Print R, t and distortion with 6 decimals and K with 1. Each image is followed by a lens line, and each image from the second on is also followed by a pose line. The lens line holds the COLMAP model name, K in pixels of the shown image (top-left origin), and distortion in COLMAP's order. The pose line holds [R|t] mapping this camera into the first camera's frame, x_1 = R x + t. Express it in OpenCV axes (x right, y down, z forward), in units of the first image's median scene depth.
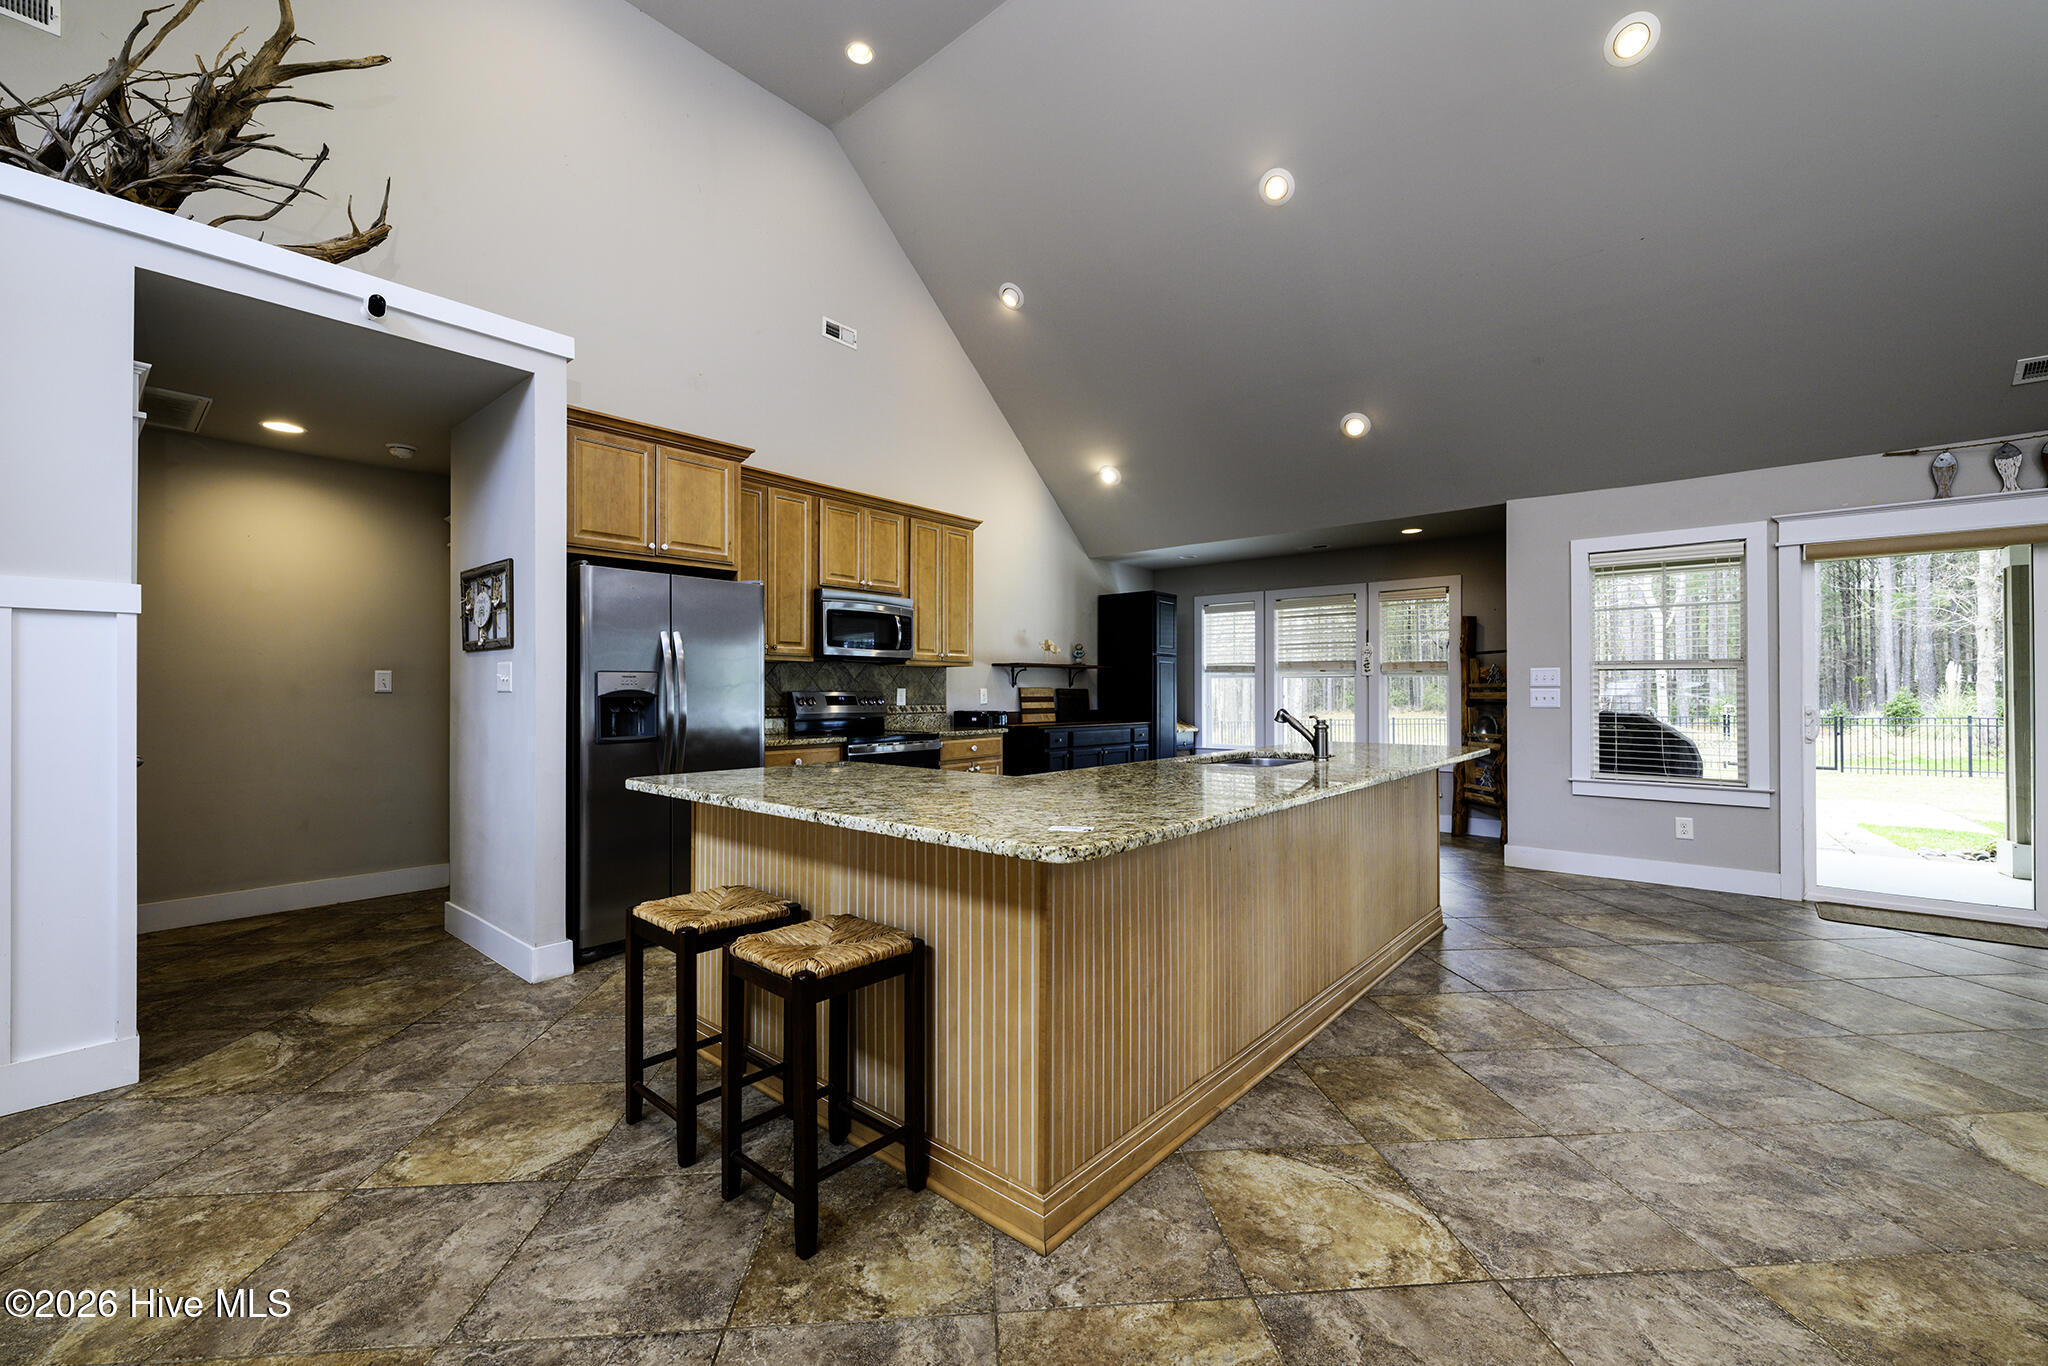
lens RADIAL K [[814.1, 0, 1025.4], [0, 814.1, 686.4], [0, 0, 1]] dist [-0.000919, -0.000187]
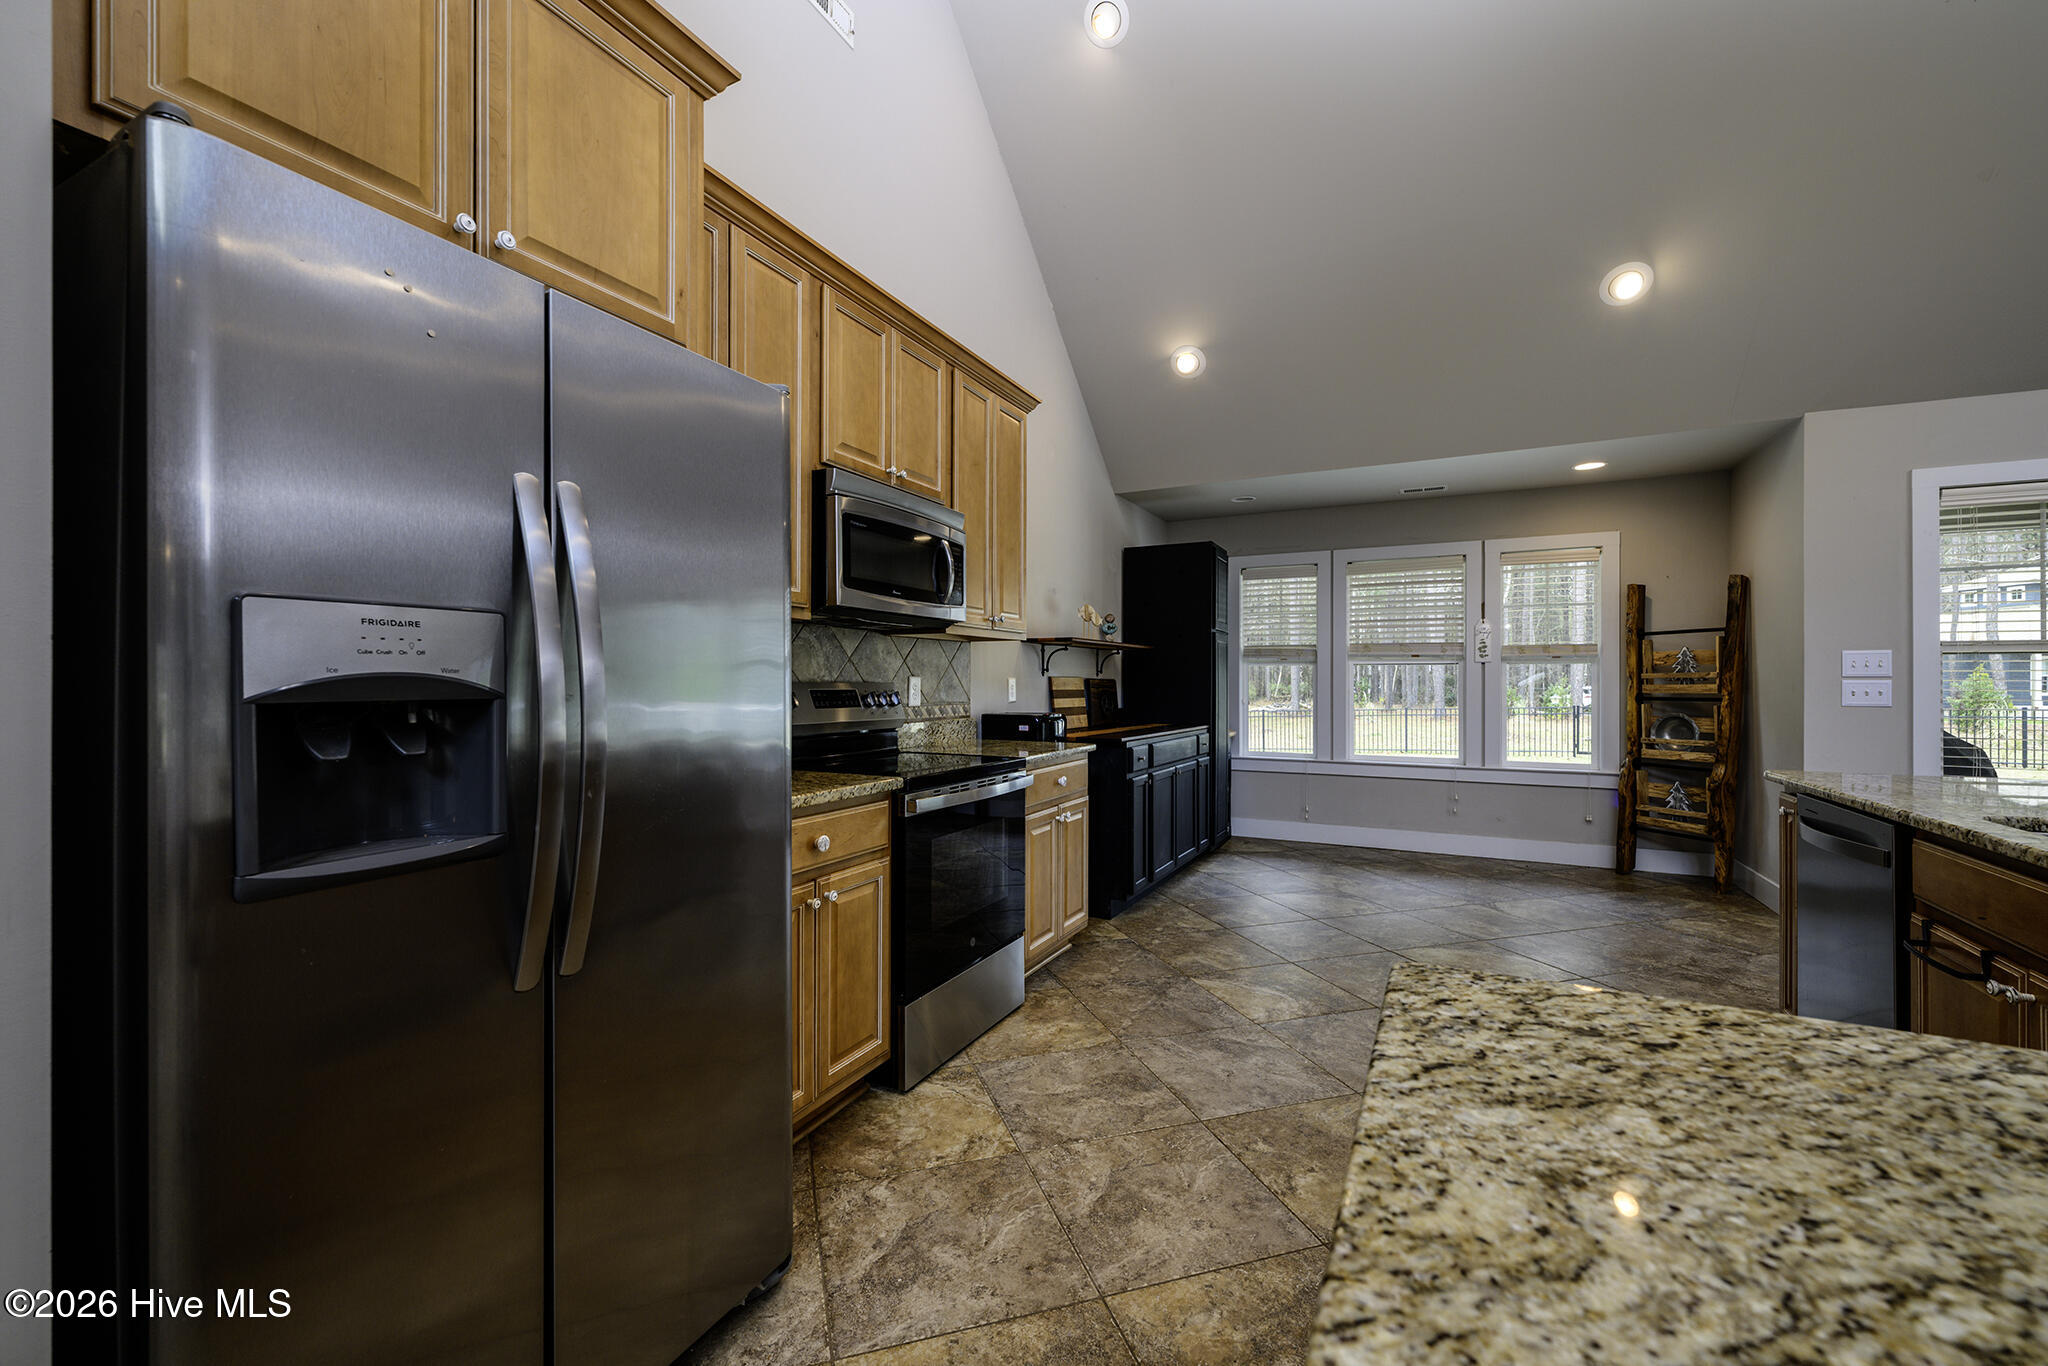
lens RADIAL K [[822.1, 0, 1015.4], [0, 822.1, 682.1], [0, 0, 1]] dist [-0.000351, 0.000037]
pose [[0.976258, 0.001065, 0.216609, -0.292972], [-0.002158, 0.999986, 0.004813, 0.004758], [-0.216601, -0.005166, 0.976247, 0.587580]]
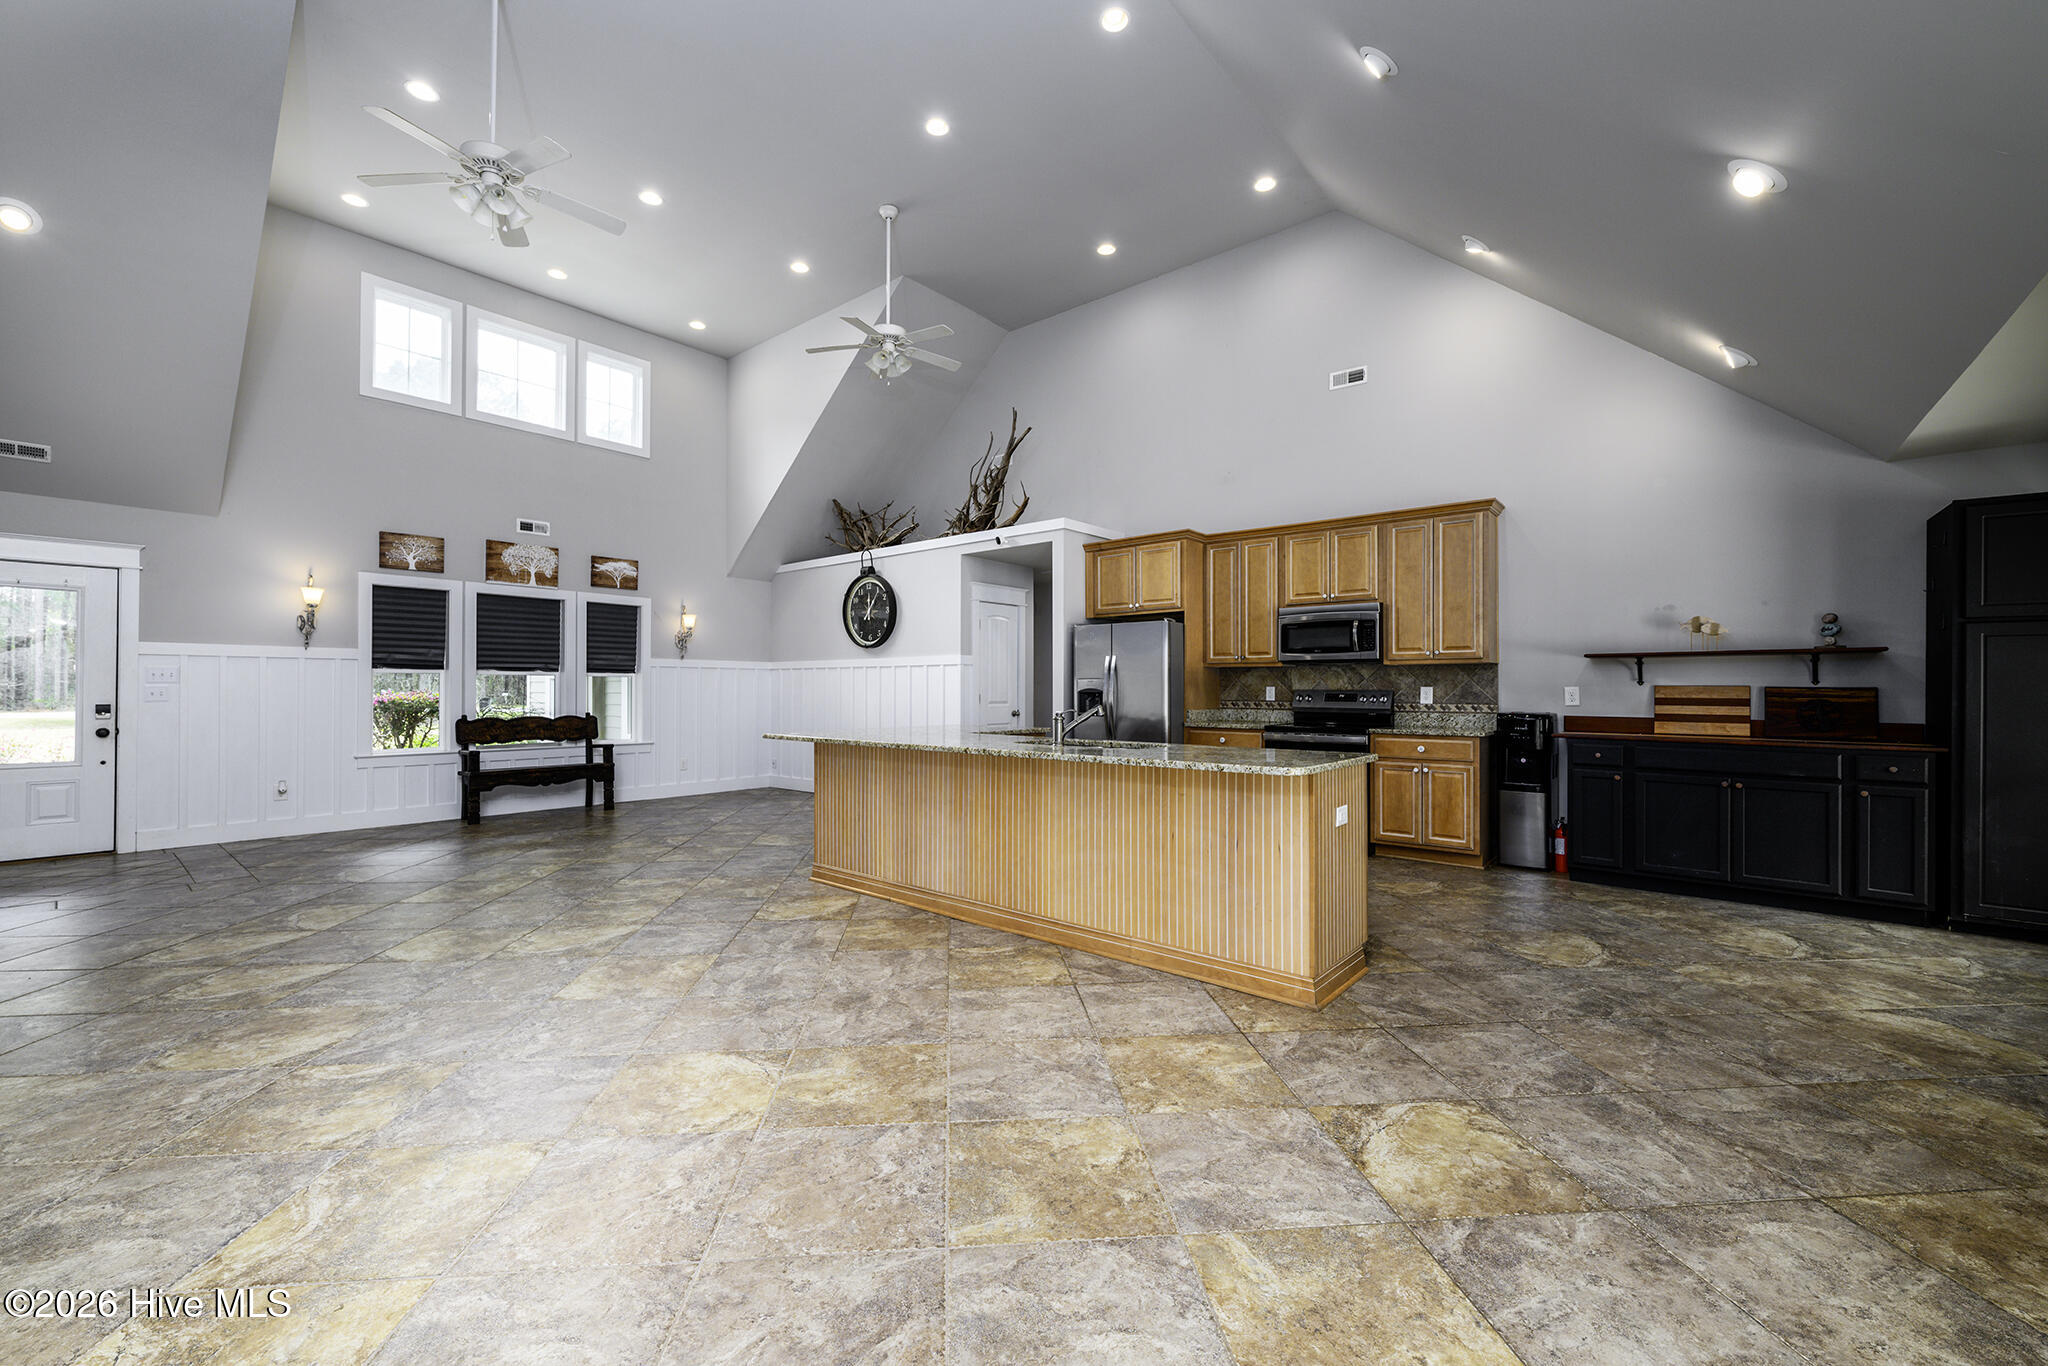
lens RADIAL K [[819.5, 0, 1027.5], [0, 819.5, 682.2], [0, 0, 1]] dist [0.000547, -0.000336]
pose [[0.013474, -0.009251, -0.999866, 1.190343], [0.003599, 0.999951, -0.009204, 0.005664], [0.999903, -0.003475, 0.013507, 0.694480]]
